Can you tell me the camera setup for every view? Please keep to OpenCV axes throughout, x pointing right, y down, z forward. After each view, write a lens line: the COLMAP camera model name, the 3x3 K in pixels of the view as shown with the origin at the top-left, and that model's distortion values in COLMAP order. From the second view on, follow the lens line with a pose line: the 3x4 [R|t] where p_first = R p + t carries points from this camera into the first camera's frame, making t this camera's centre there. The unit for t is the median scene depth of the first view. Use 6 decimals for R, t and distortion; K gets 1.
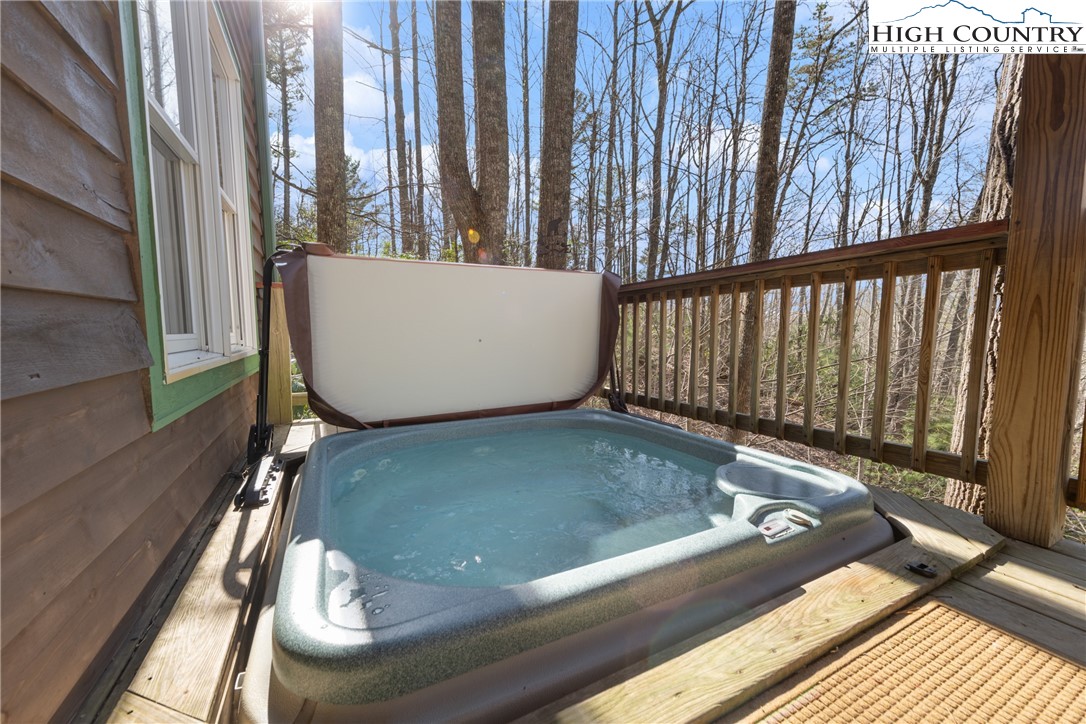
lens RADIAL K [[424.8, 0, 544.3], [0, 424.8, 355.9], [0, 0, 1]] dist [0.013383, -0.000318]
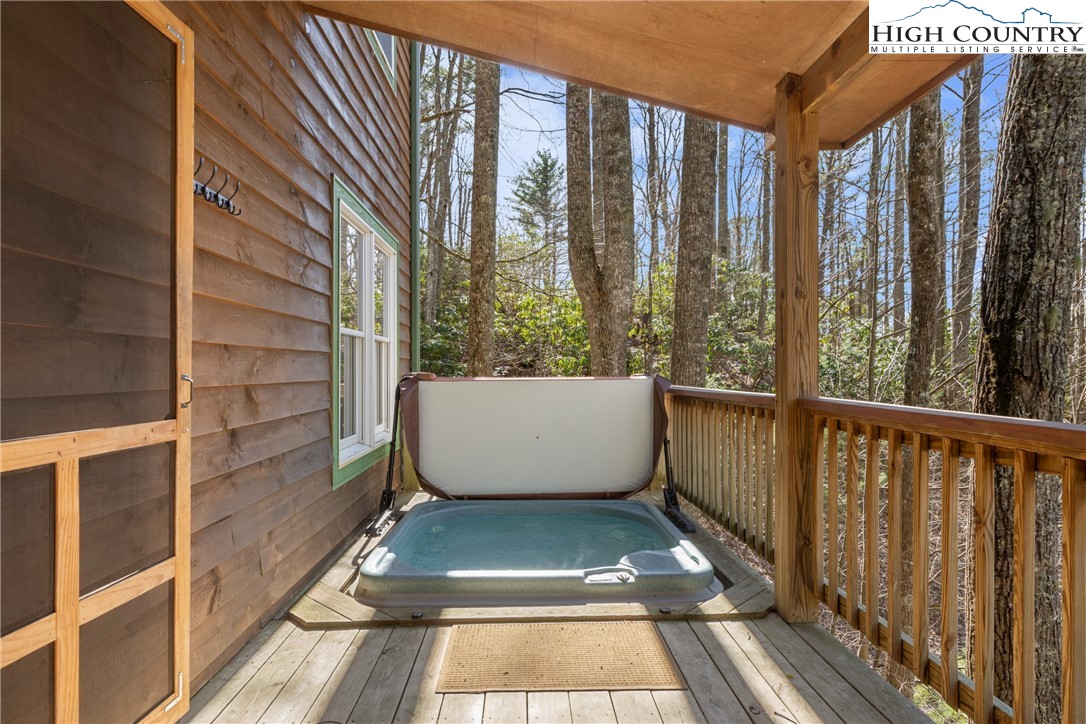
lens RADIAL K [[597.3, 0, 543.0], [0, 597.3, 362.0], [0, 0, 1]] dist [0.023026, 0.000144]
pose [[0.909750, -0.000436, -0.415156, 0.773364], [-0.033128, 0.996734, -0.073641, -0.166359], [0.413832, 0.080749, 0.906765, -0.801601]]
